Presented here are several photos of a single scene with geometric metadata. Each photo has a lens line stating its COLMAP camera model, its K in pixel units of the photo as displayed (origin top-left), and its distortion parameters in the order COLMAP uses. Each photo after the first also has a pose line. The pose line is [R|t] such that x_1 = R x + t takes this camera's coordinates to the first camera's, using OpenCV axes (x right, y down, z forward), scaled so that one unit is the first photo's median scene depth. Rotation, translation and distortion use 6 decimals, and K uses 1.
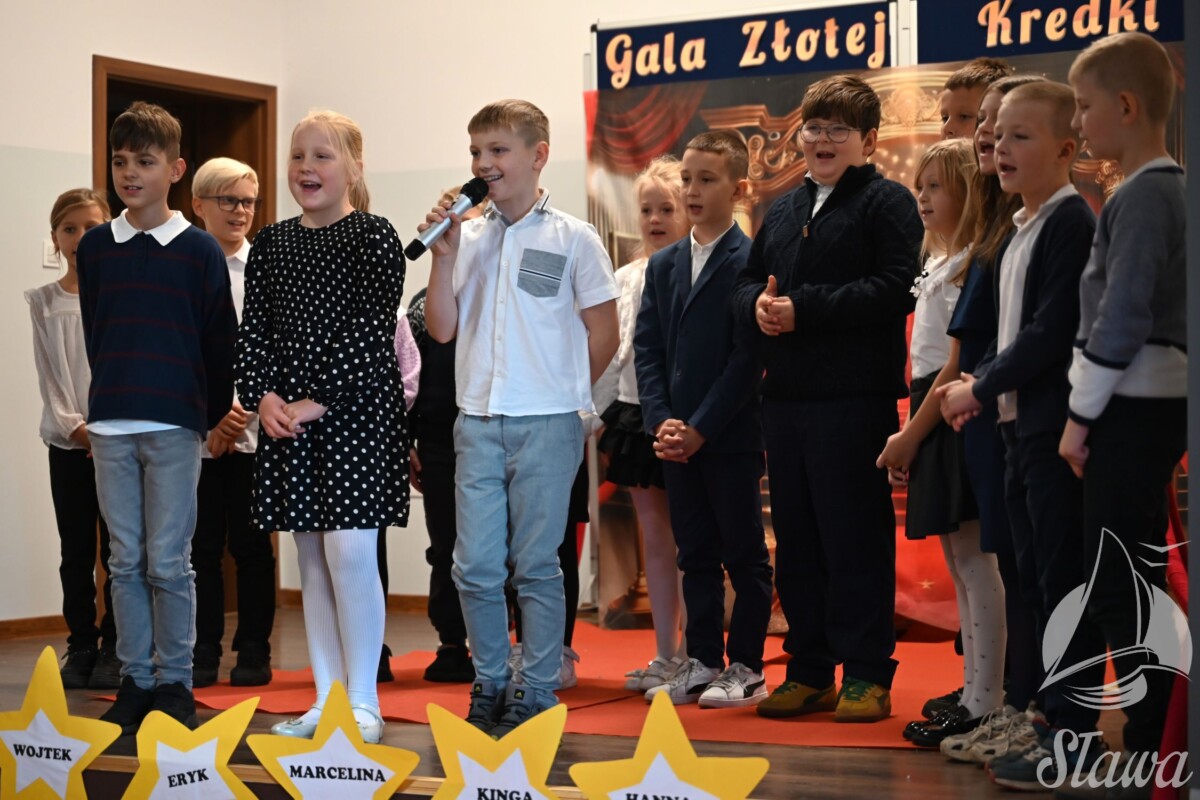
lens RADIAL K [[2552.6, 0, 568.6], [0, 2552.6, 466.5], [0, 0, 1]] dist [-0.024699, 0.000000]
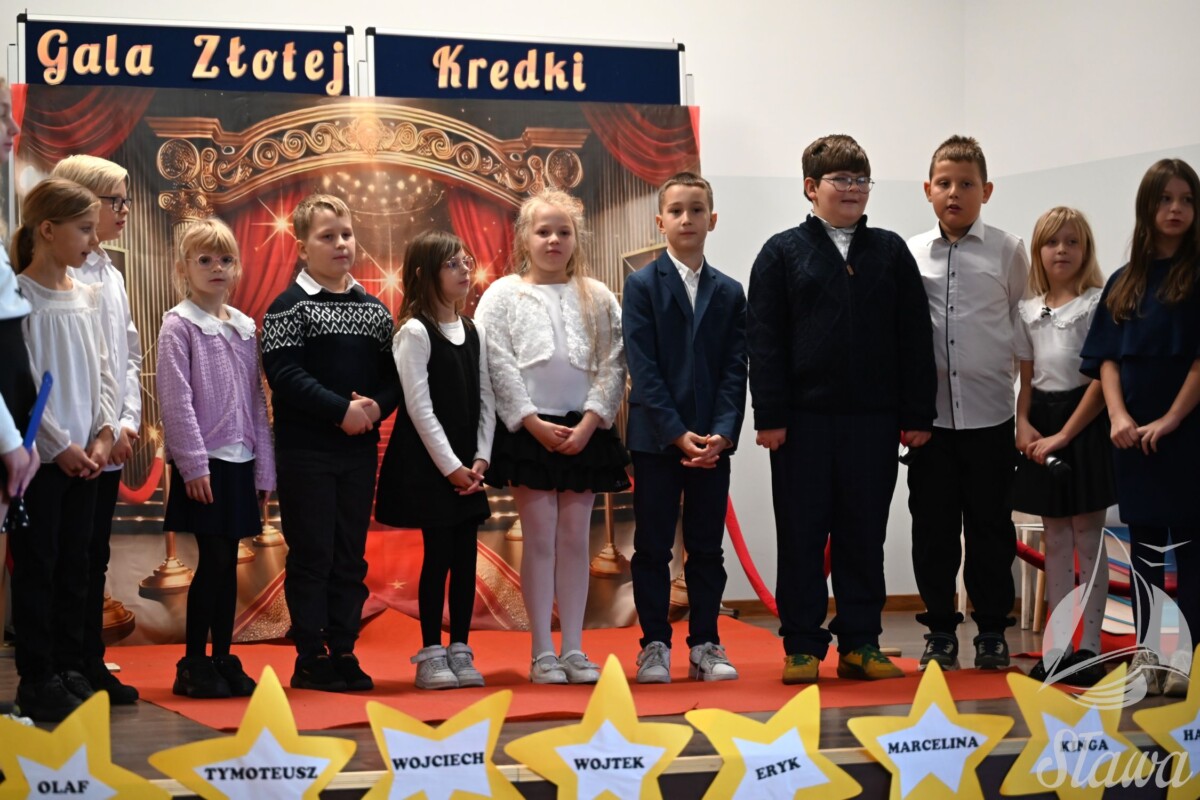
lens RADIAL K [[2552.6, 0, 537.8], [0, 2552.6, 407.5], [0, 0, 1]] dist [-0.024699, 0.000000]
pose [[0.650832, 0.009269, 0.759165, -0.608647], [0.018016, 0.999455, -0.027647, 0.002723], [-0.759008, 0.031670, 0.650310, 0.252356]]
